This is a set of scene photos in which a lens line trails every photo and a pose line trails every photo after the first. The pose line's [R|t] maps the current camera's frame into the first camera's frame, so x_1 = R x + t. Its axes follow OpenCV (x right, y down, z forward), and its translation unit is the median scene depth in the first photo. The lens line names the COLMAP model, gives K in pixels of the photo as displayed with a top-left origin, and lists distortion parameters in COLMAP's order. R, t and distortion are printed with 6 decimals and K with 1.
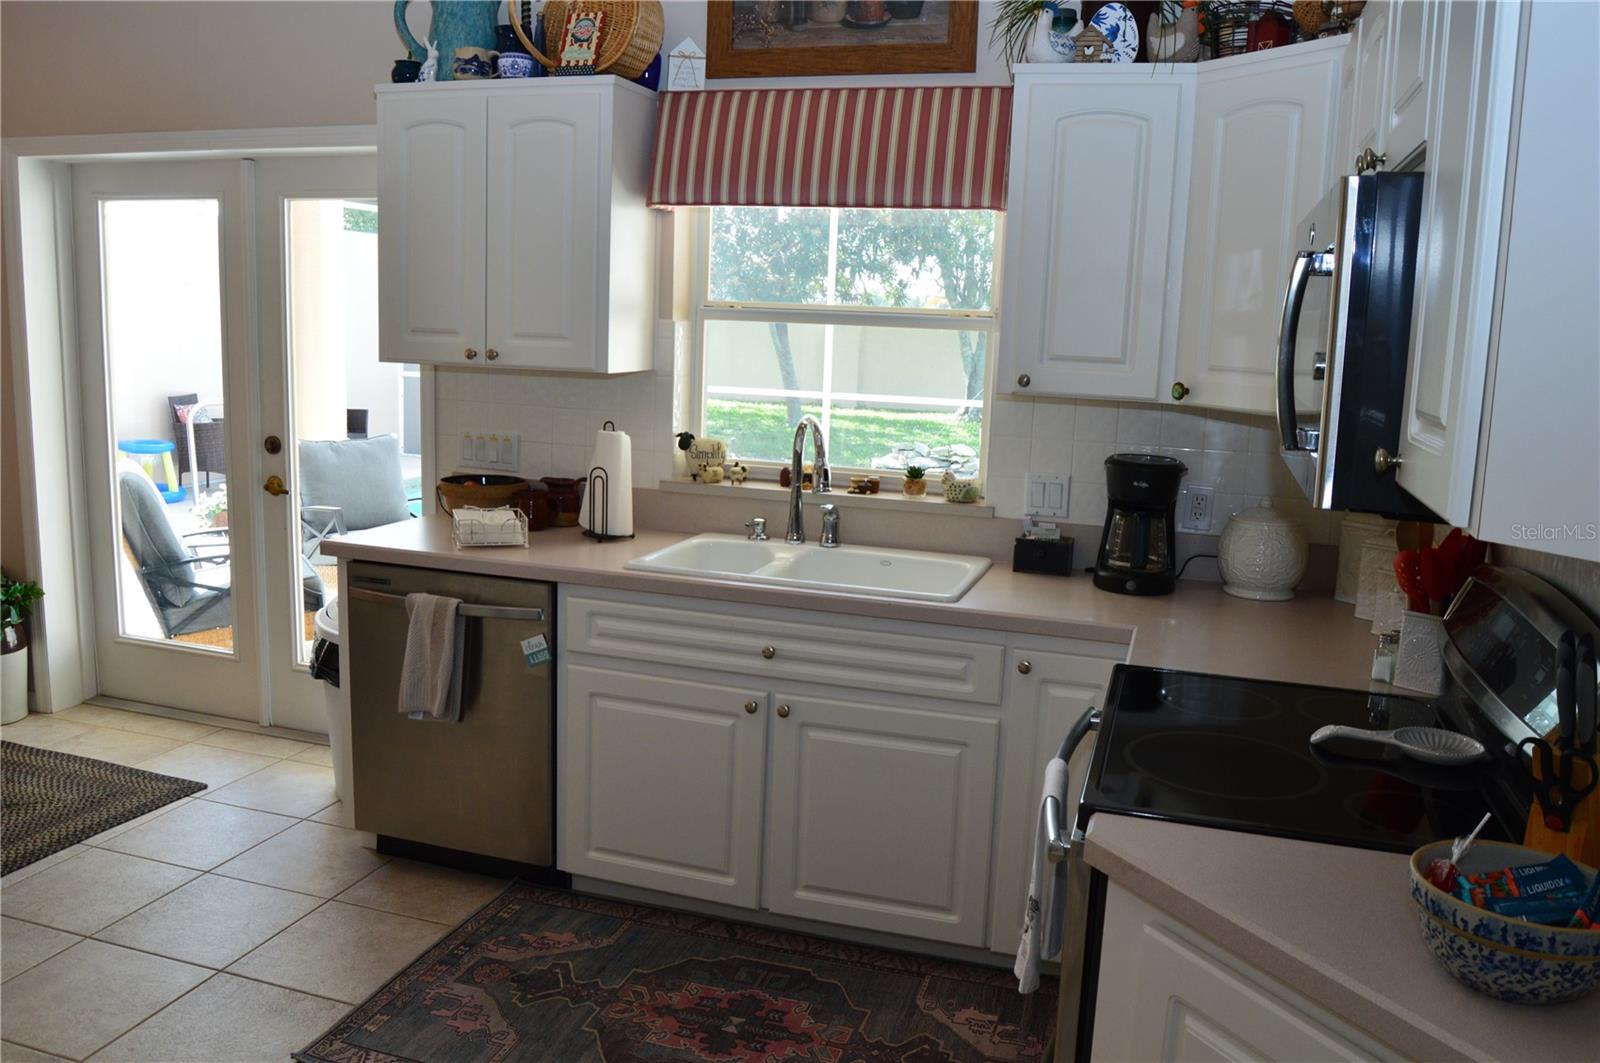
lens RADIAL K [[1274.5, 0, 797.1], [0, 1274.5, 537.7], [0, 0, 1]] dist [-0.095320, 0.037833]
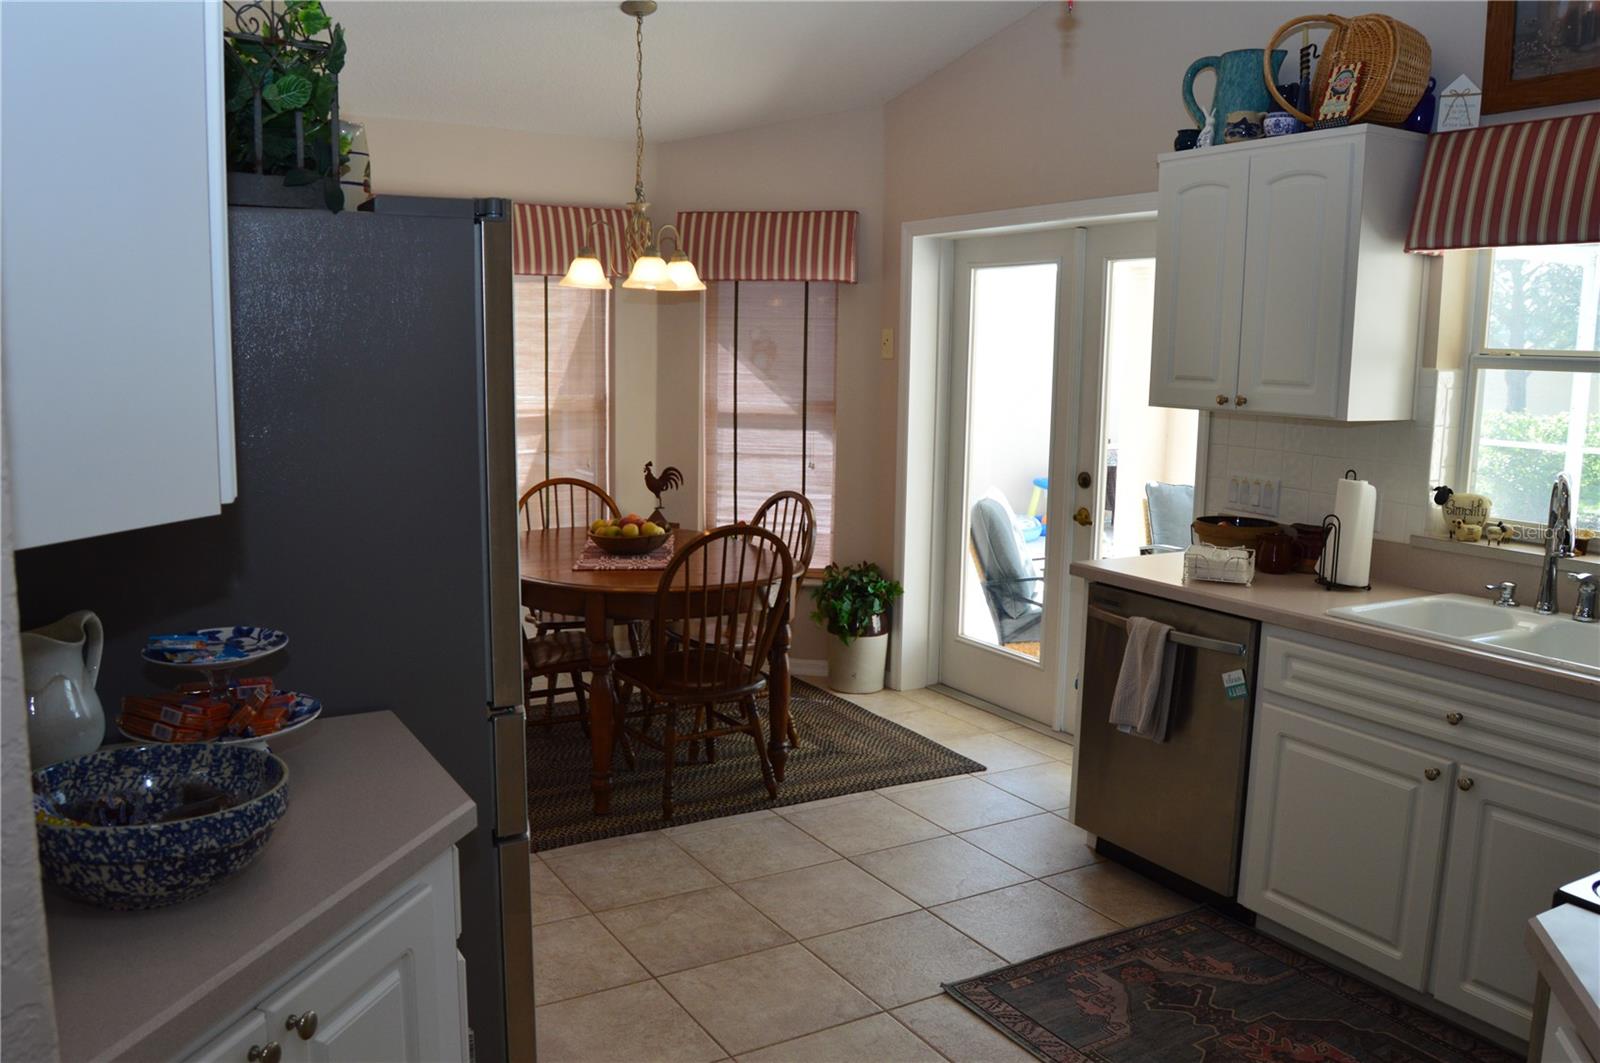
lens RADIAL K [[1274.5, 0, 789.9], [0, 1274.5, 534.1], [0, 0, 1]] dist [-0.095320, 0.037833]
pose [[0.740146, 0.074848, -0.668268, 0.190806], [-0.106086, 0.994338, -0.006128, 0.011119], [0.664026, 0.075430, 0.743895, -0.014103]]
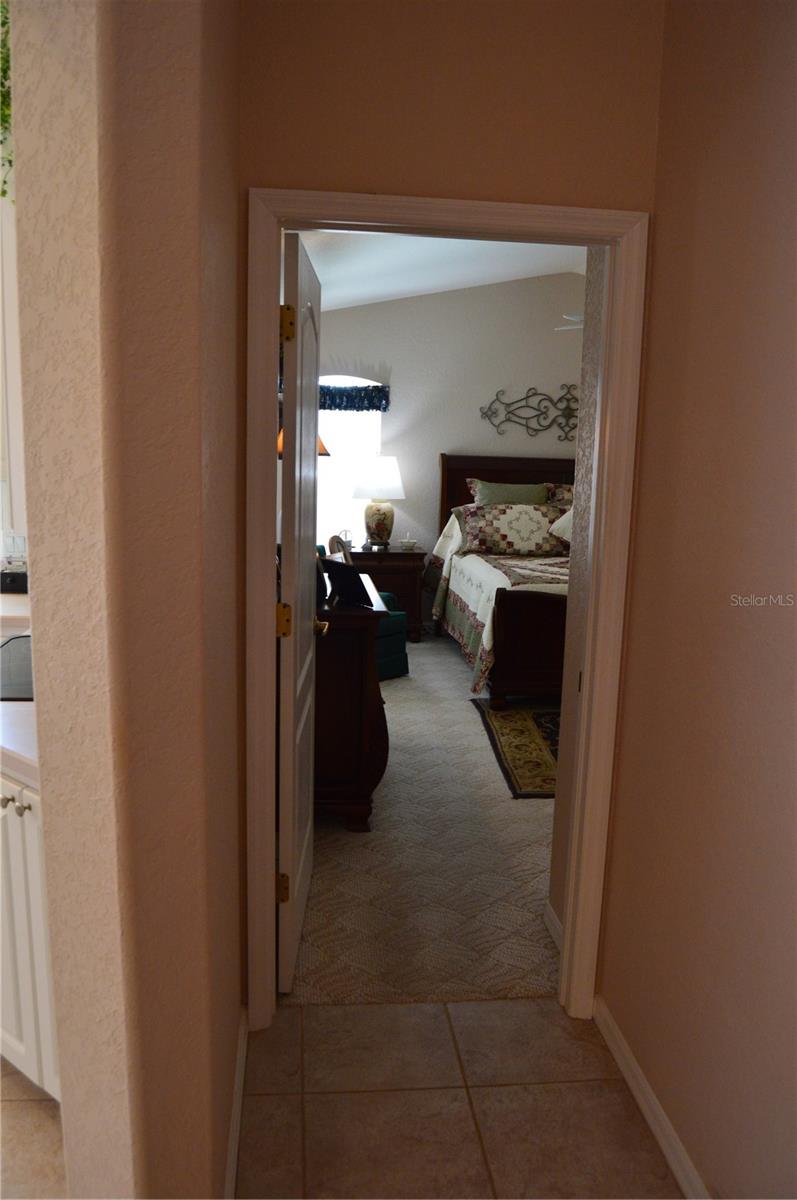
lens RADIAL K [[955.8, 0, 401.2], [0, 955.8, 605.7], [0, 0, 1]] dist [-0.095320, 0.037833]
pose [[0.914600, -0.083267, 0.395694, 0.164200], [0.076875, 0.996527, 0.032014, 0.042132], [-0.396986, 0.001139, 0.917824, -0.270396]]
